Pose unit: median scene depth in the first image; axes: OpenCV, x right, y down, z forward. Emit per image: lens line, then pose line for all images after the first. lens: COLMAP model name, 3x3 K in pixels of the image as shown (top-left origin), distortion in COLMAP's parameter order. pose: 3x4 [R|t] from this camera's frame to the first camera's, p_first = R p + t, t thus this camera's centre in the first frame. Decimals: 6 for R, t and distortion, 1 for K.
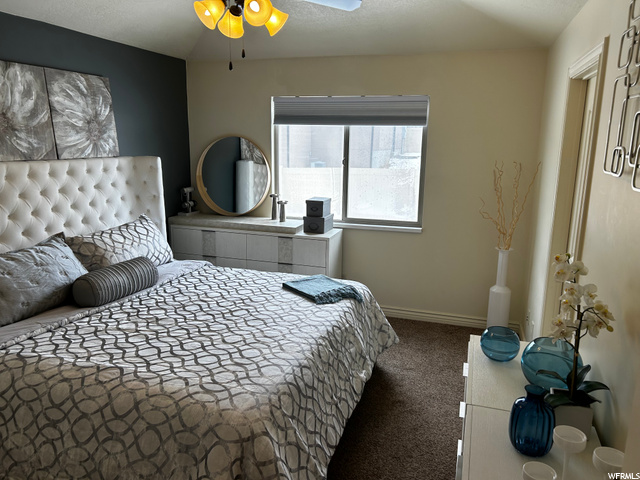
lens RADIAL K [[481.4, 0, 322.3], [0, 481.4, 239.2], [0, 0, 1]] dist [0.031143, -0.024216]
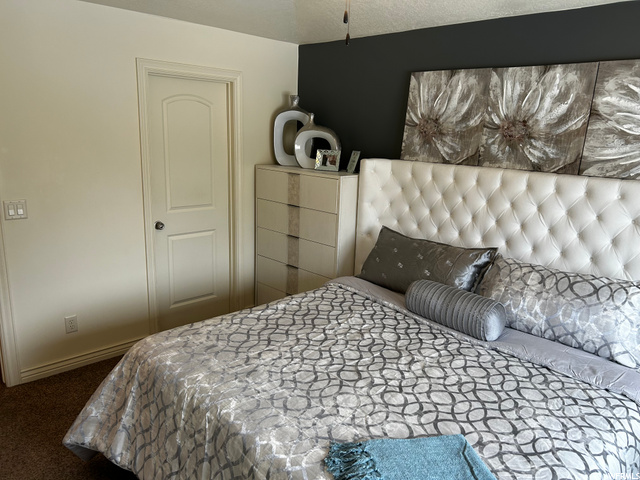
lens RADIAL K [[481.4, 0, 322.8], [0, 481.4, 242.7], [0, 0, 1]] dist [0.031143, -0.024216]
pose [[-0.460657, 0.169813, -0.871182, 0.406784], [-0.229388, 0.925404, 0.301677, -0.220798], [0.857424, 0.338808, -0.387341, 1.054398]]
